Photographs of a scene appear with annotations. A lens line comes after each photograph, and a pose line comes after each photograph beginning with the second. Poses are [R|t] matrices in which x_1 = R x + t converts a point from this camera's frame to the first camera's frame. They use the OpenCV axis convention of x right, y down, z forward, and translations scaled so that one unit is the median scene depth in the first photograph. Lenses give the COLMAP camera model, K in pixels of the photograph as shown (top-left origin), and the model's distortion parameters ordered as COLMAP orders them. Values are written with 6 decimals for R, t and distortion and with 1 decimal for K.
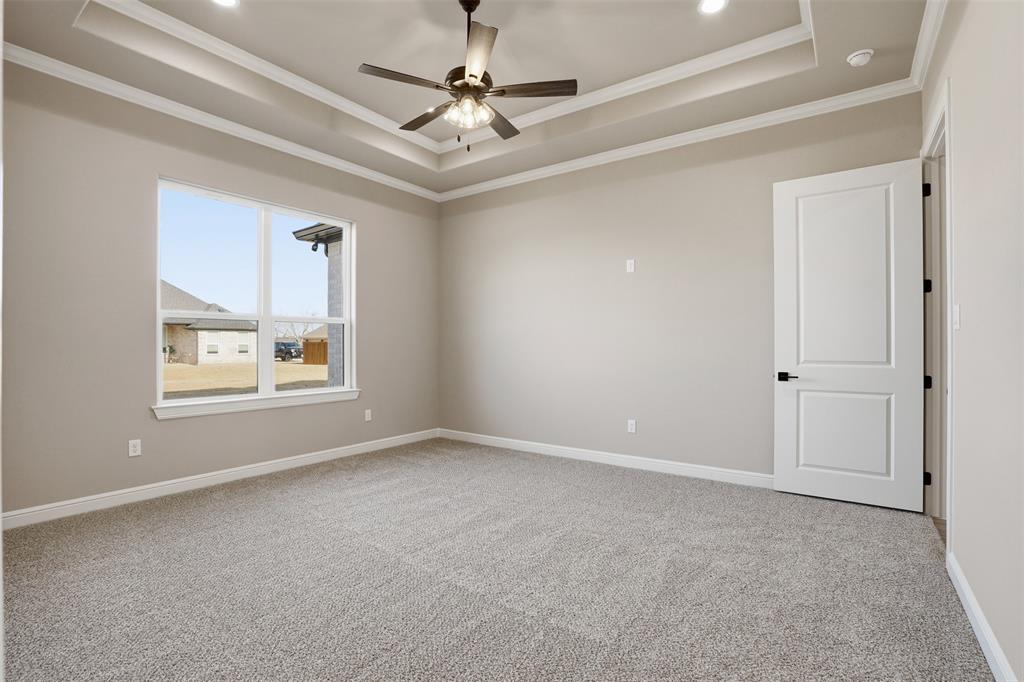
lens RADIAL K [[475.2, 0, 503.0], [0, 475.2, 339.5], [0, 0, 1]] dist [-0.055844, 0.016760]
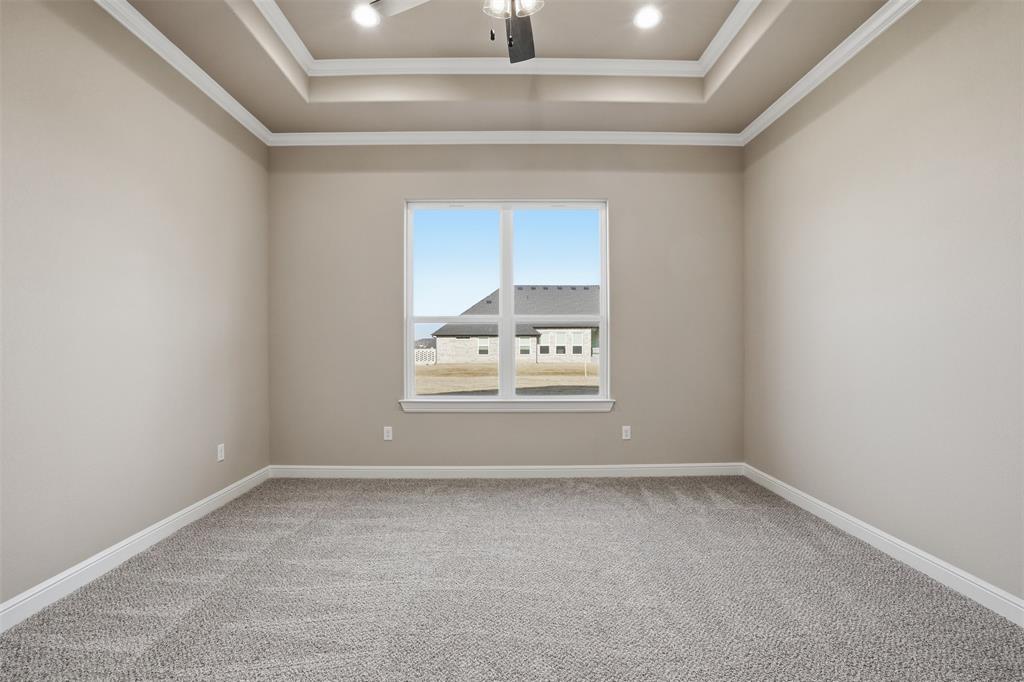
lens RADIAL K [[475.2, 0, 512.2], [0, 475.2, 348.1], [0, 0, 1]] dist [-0.055844, 0.016760]
pose [[0.603391, 0.005287, -0.797428, 0.287635], [0.010261, 0.999844, 0.014393, -0.000257], [0.797379, -0.016867, 0.603243, 0.402527]]
